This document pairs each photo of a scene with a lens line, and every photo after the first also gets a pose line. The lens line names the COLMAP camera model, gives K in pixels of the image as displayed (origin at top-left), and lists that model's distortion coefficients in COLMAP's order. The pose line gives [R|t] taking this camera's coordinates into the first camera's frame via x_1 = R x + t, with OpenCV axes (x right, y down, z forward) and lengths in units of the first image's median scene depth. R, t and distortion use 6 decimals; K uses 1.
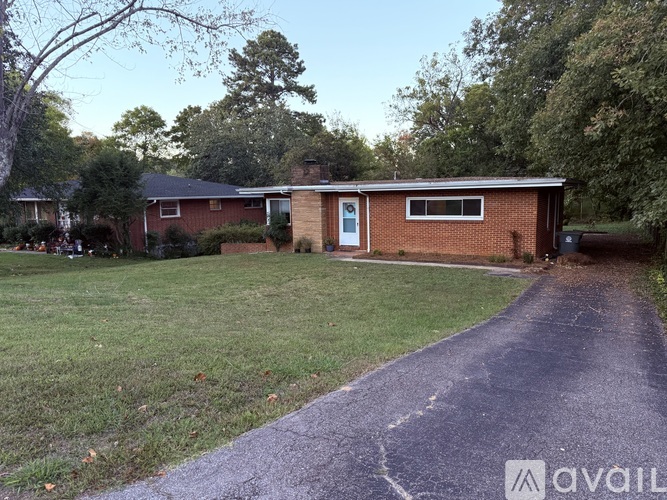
lens RADIAL K [[473.8, 0, 333.5], [0, 473.8, 250.0], [0, 0, 1]] dist [0.044135, -0.006432]
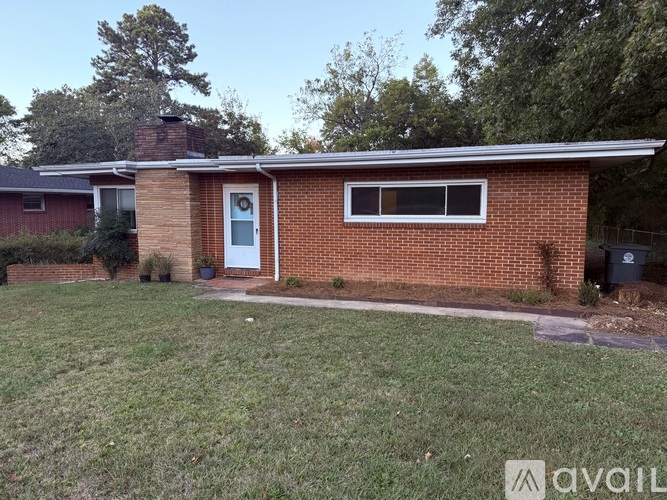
lens RADIAL K [[473.8, 0, 333.5], [0, 473.8, 250.0], [0, 0, 1]] dist [0.044135, -0.006432]
pose [[0.979451, 0.001707, 0.201675, 0.013959], [0.004944, 0.999460, -0.032470, -0.006658], [-0.201622, 0.032800, 0.978914, 0.224593]]
